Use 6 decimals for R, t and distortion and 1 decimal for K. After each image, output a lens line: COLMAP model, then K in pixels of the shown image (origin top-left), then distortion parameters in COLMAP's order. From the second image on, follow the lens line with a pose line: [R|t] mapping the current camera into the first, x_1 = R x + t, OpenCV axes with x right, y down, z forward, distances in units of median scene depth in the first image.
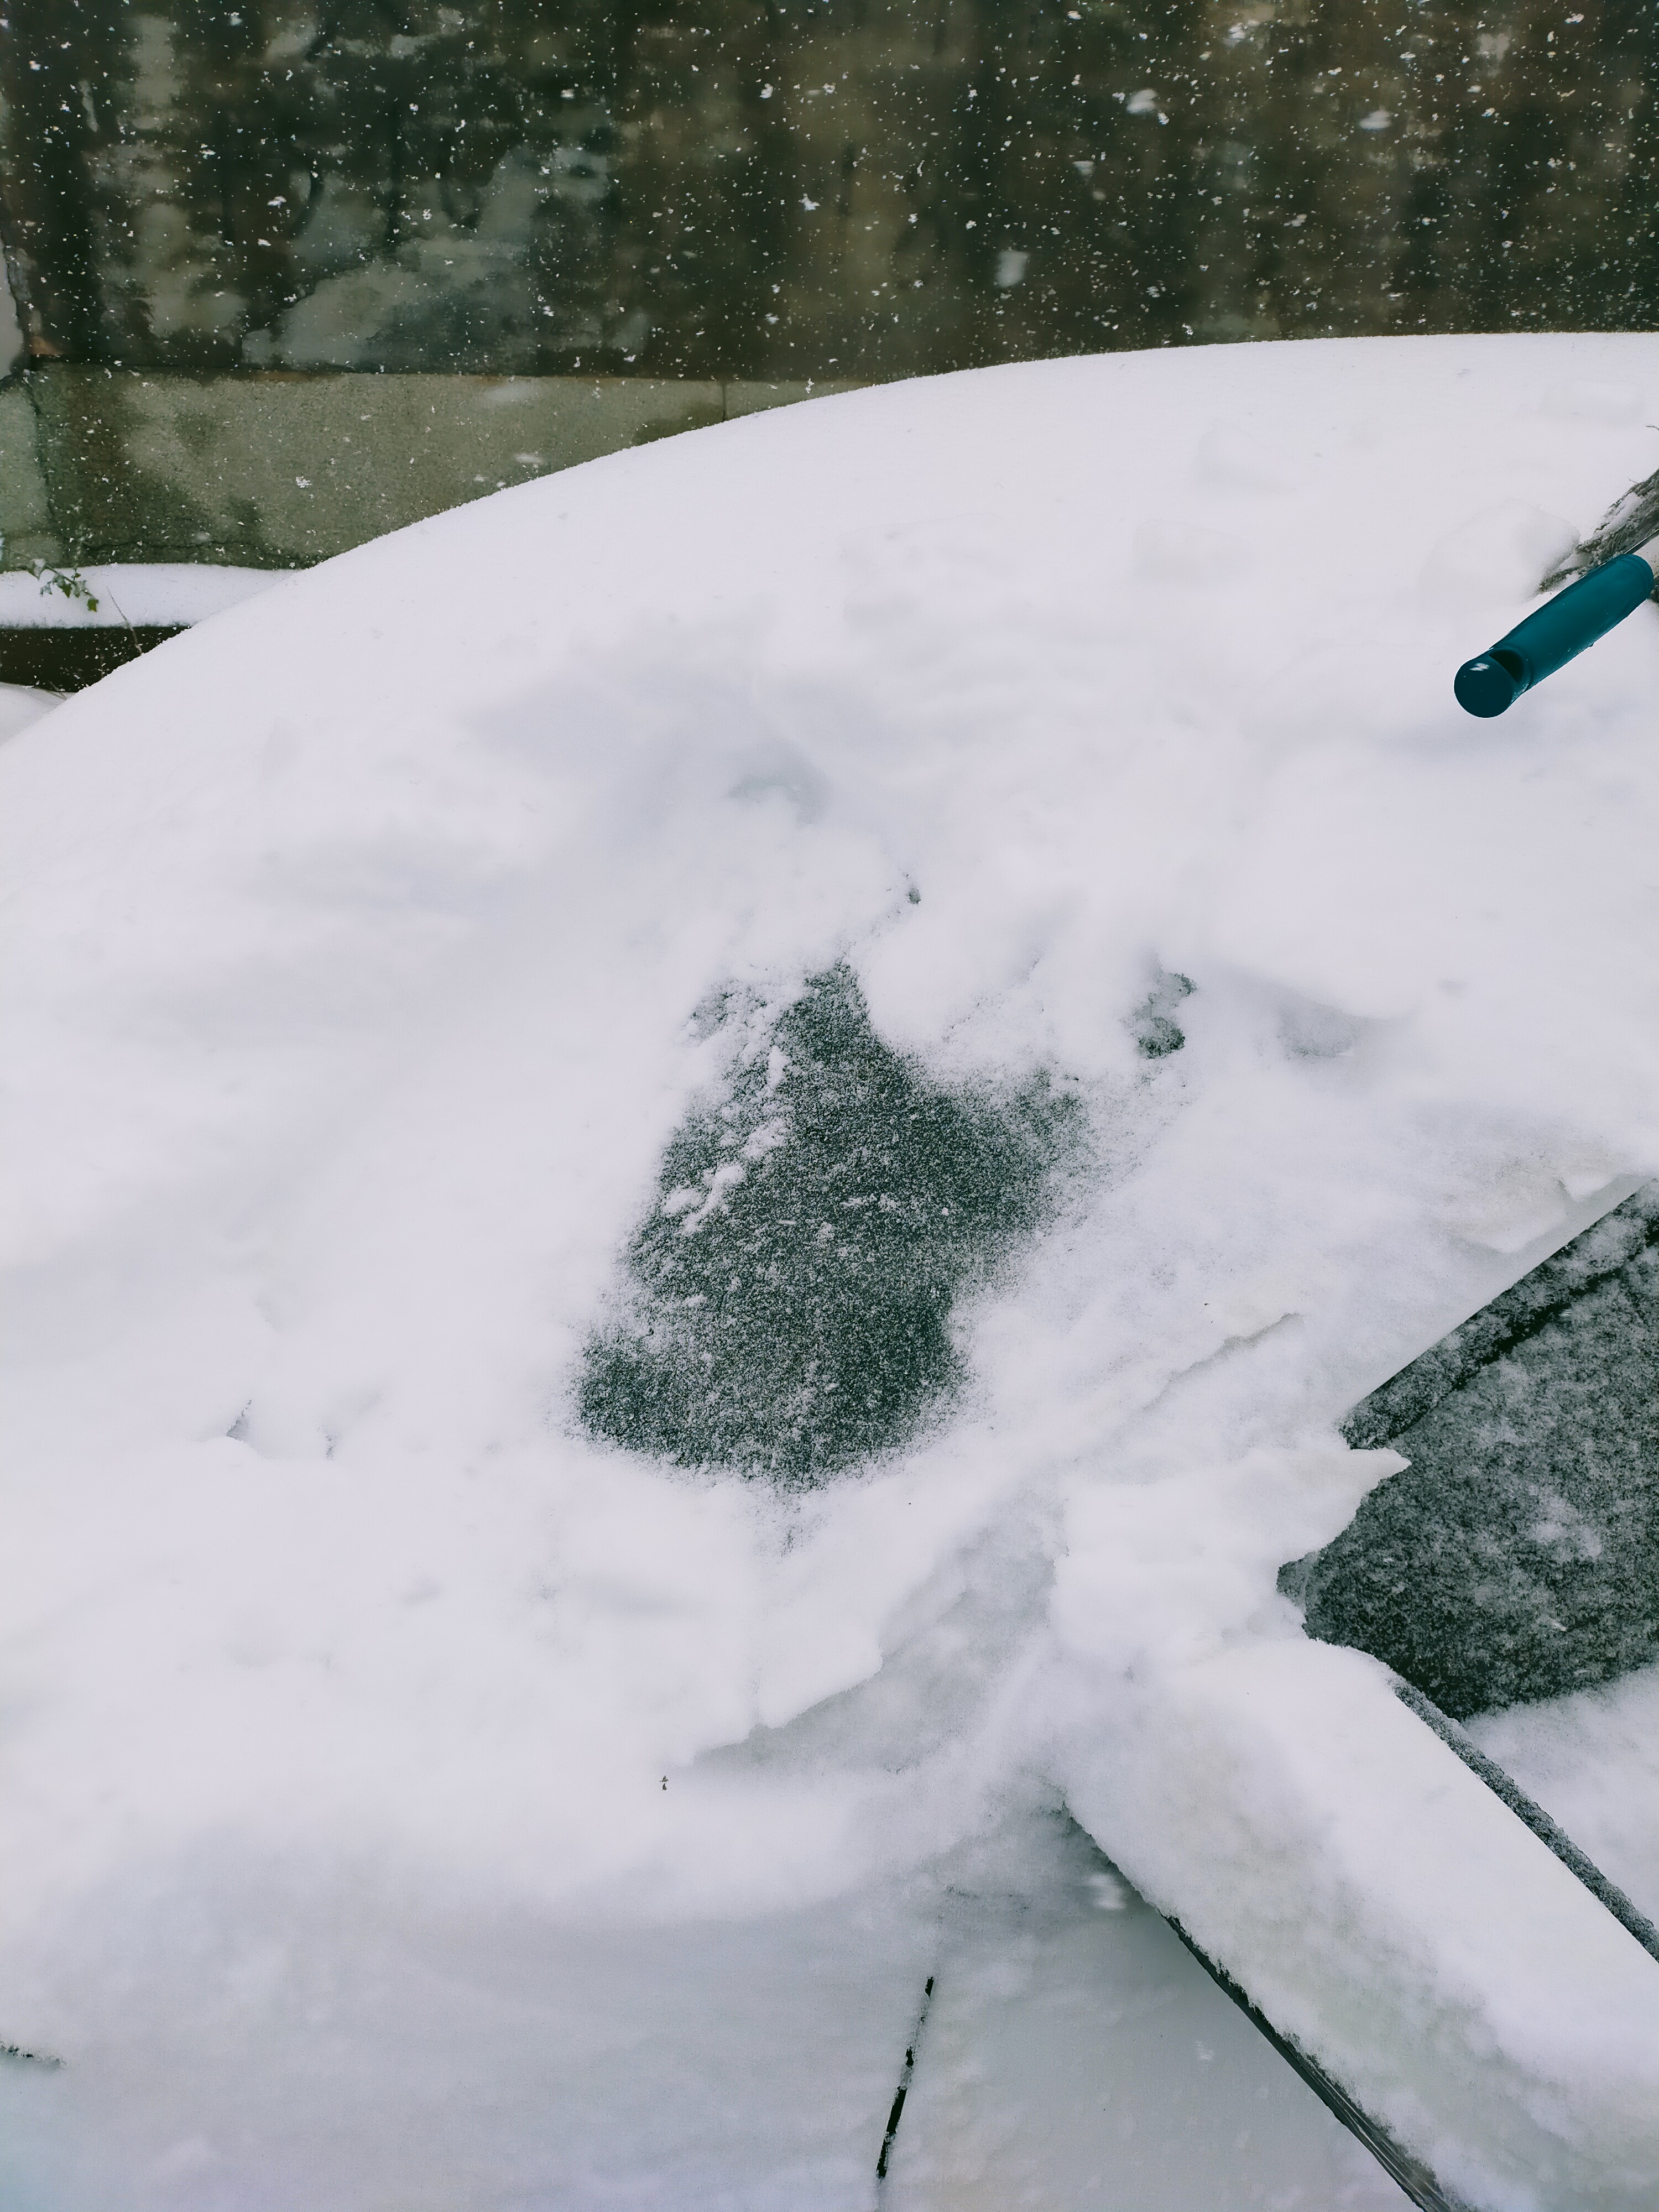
lens RADIAL K [[1623.7, 0, 829.5], [0, 1623.7, 1106.0], [0, 0, 1]] dist [0.076253, -0.103794]
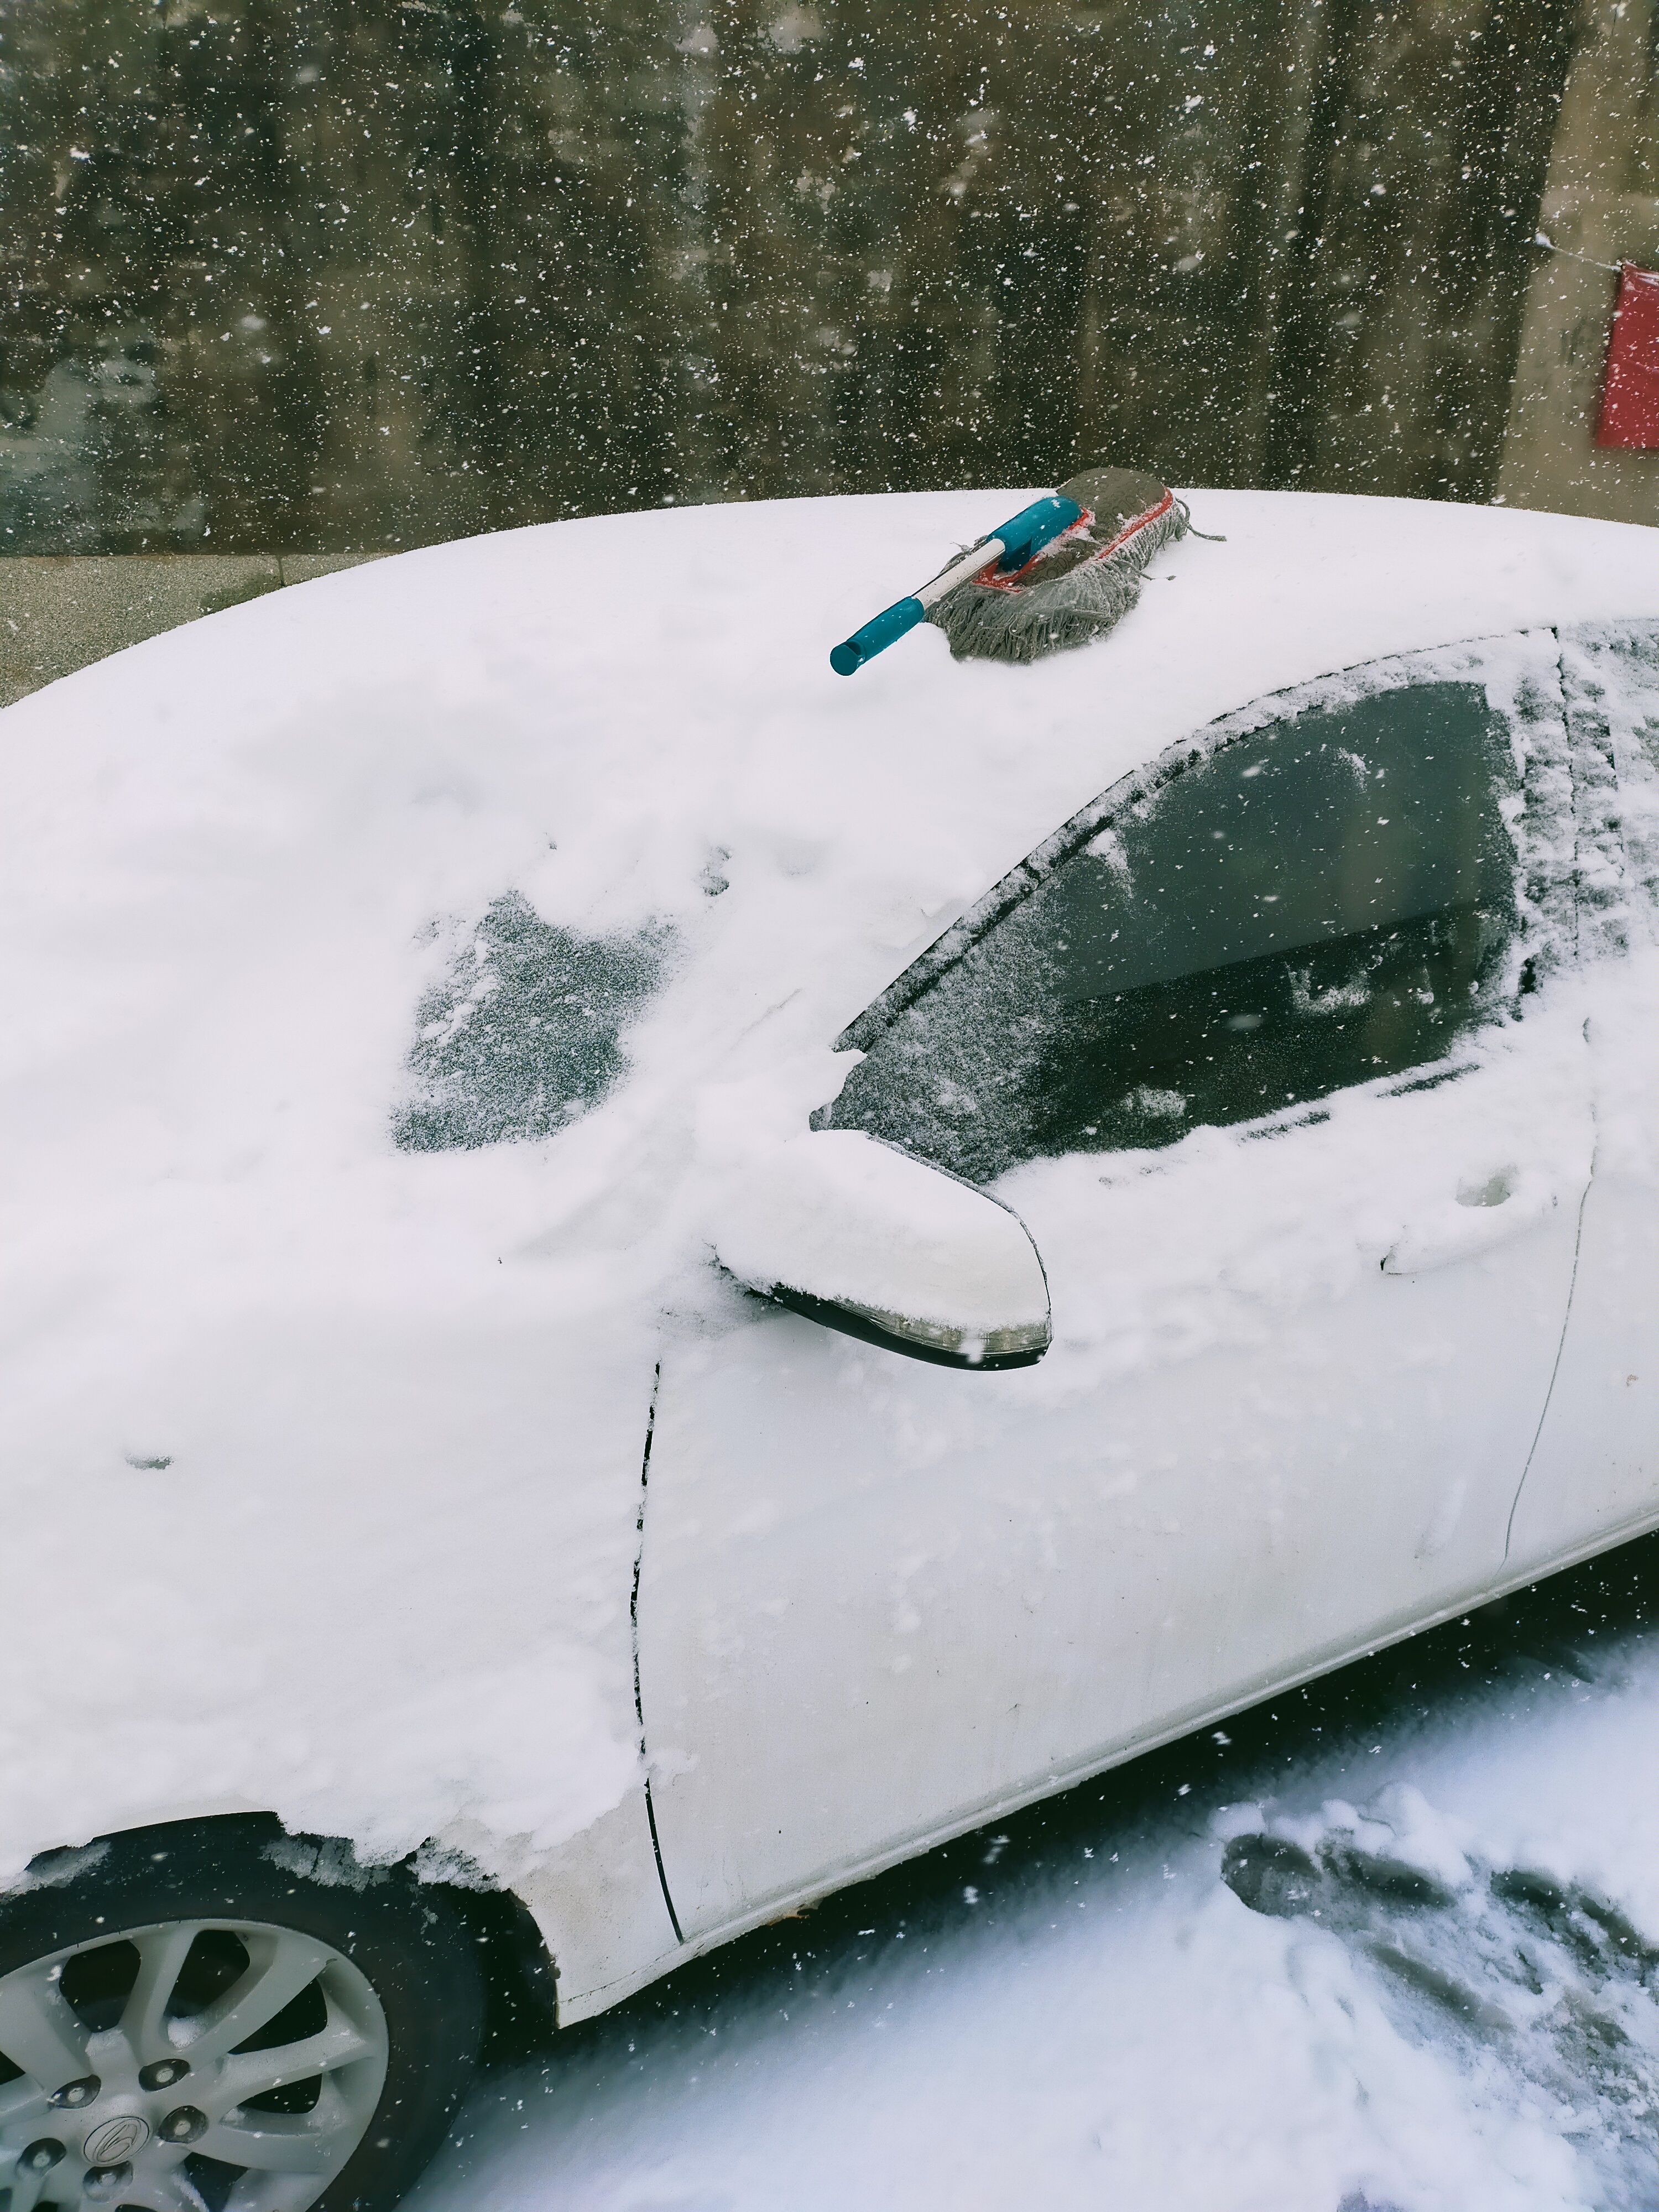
lens RADIAL K [[1623.7, 0, 829.5], [0, 1623.7, 1106.0], [0, 0, 1]] dist [0.076253, -0.103794]
pose [[0.960247, -0.118802, 0.252610, -0.134455], [0.141586, 0.987160, -0.073952, 0.308850], [-0.240581, 0.106778, 0.964738, -0.621025]]
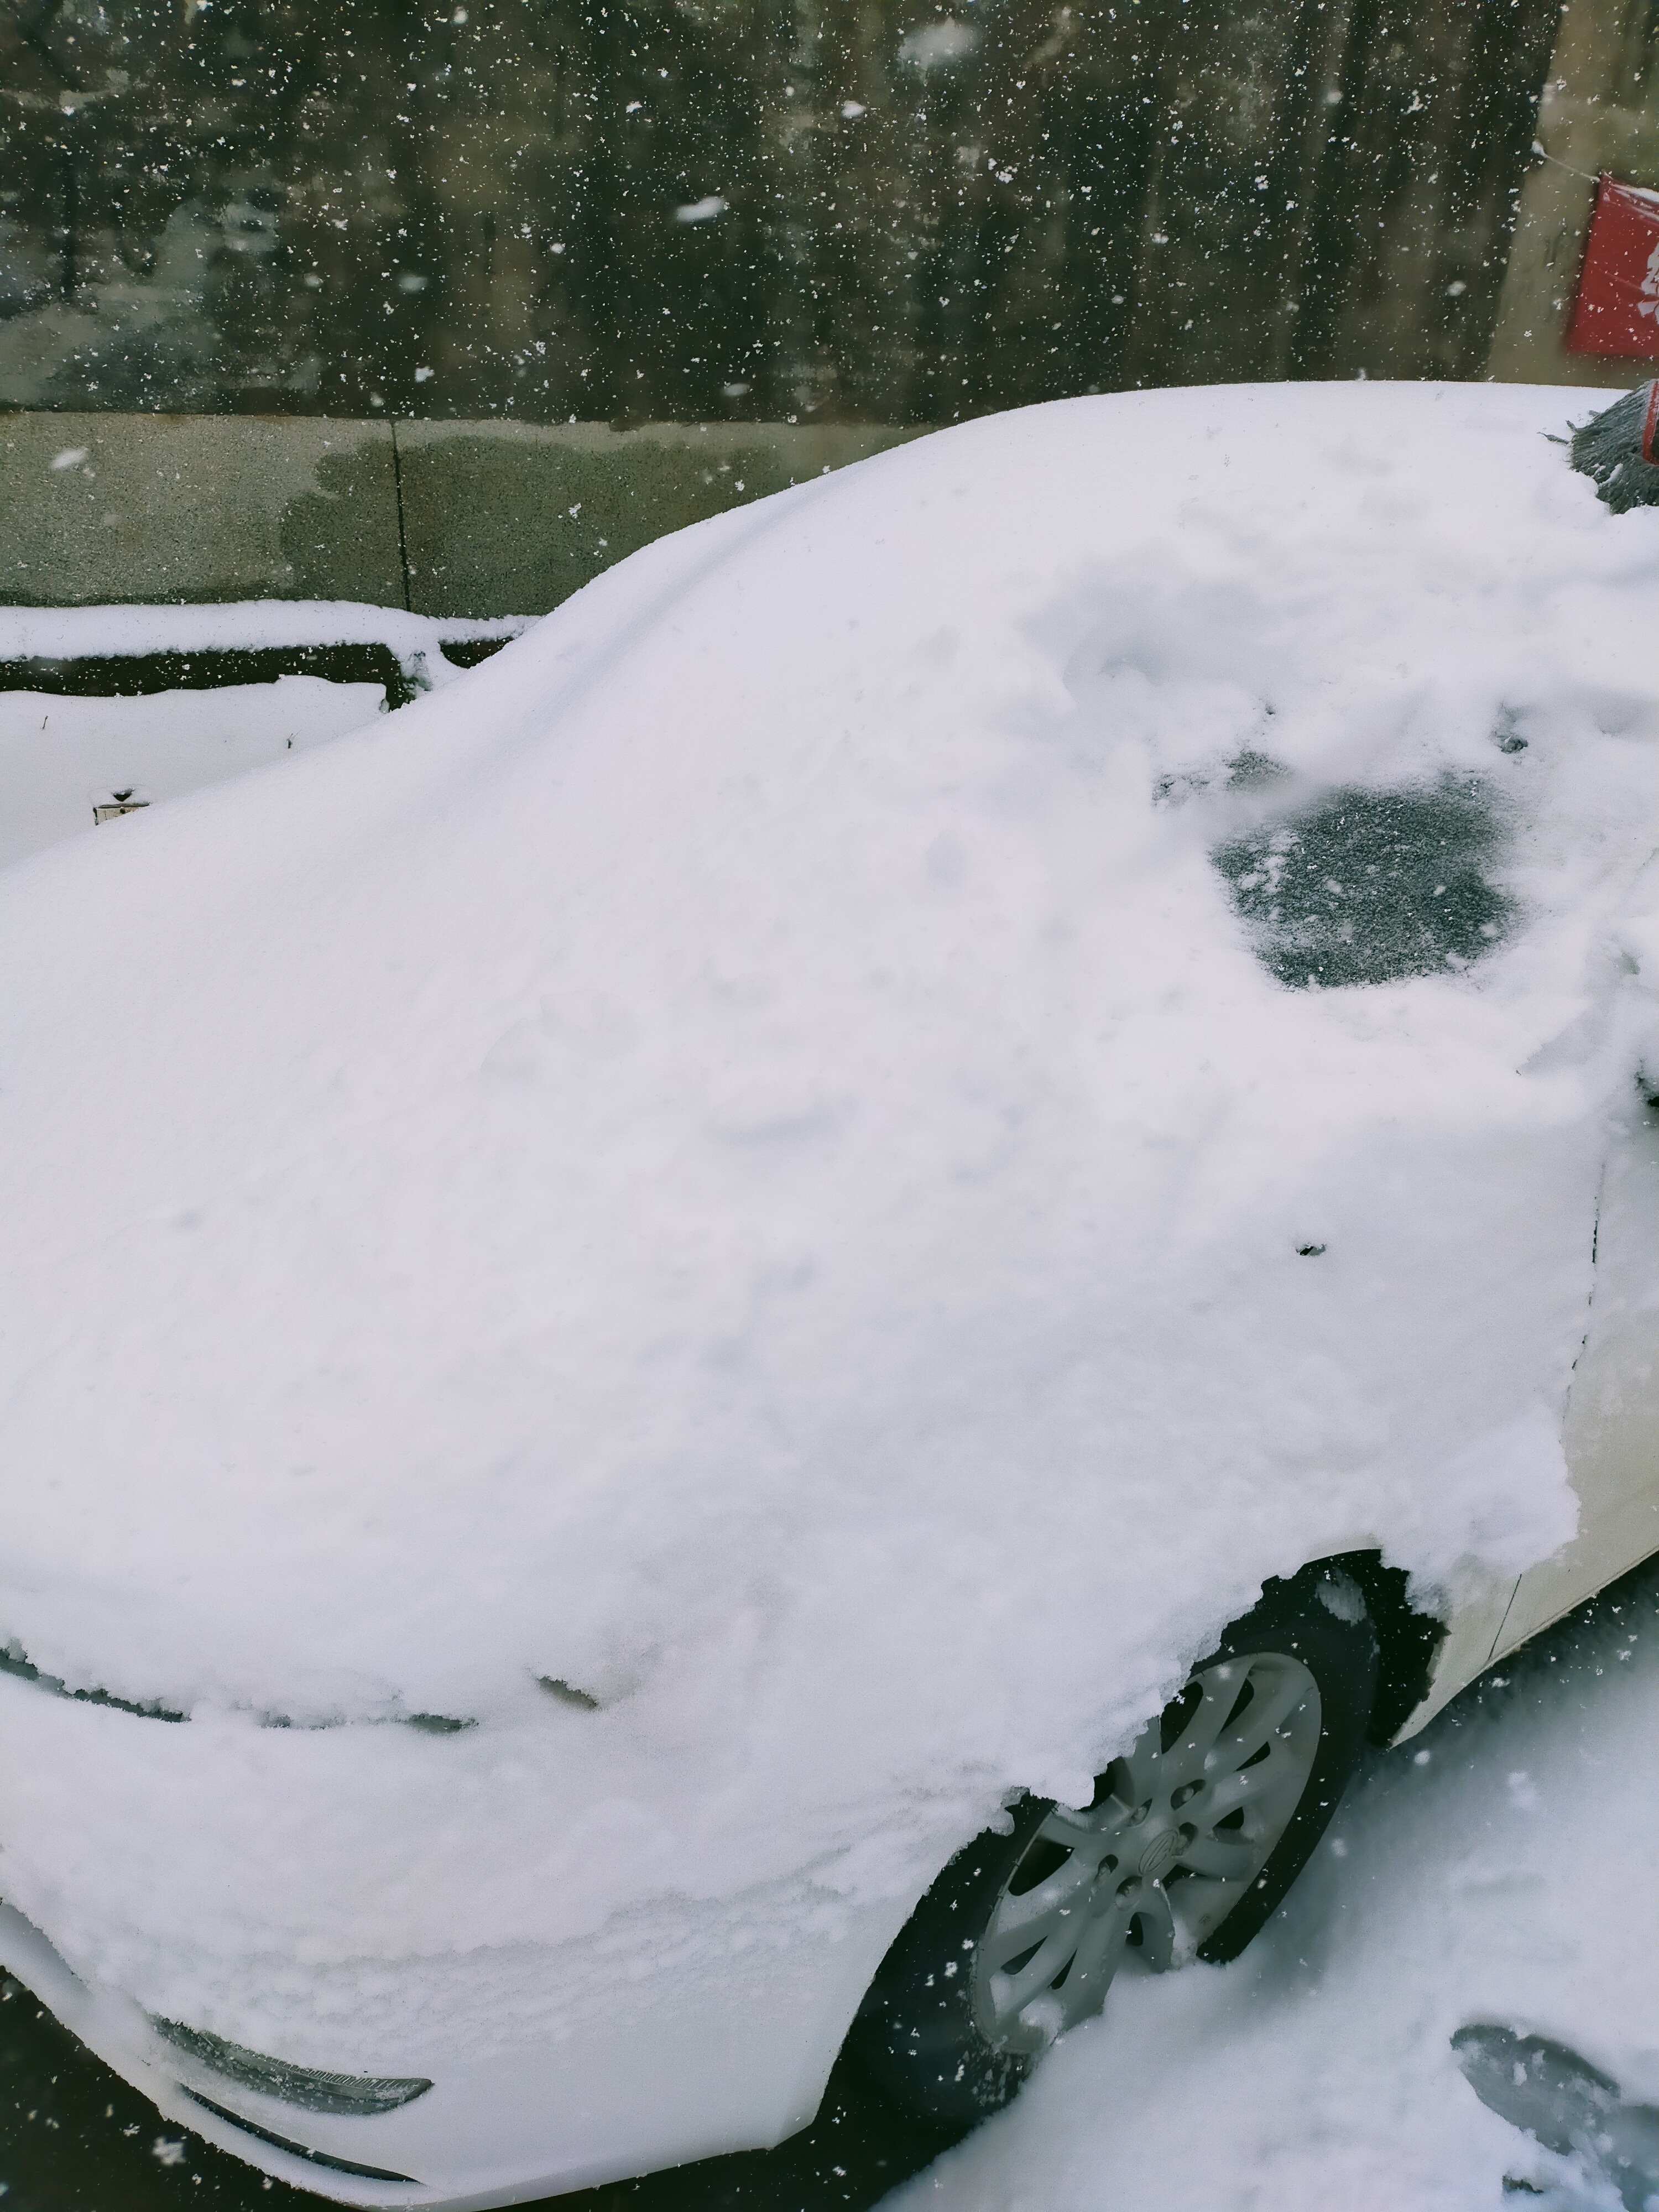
lens RADIAL K [[1595.9, 0, 829.5], [0, 1595.9, 1106.0], [0, 0, 1]] dist [0.085681, -0.093904]
pose [[0.911325, -0.164051, 0.377590, -1.215360], [0.170458, 0.985224, 0.016643, 0.194377], [-0.374741, 0.049196, 0.925824, -0.411821]]
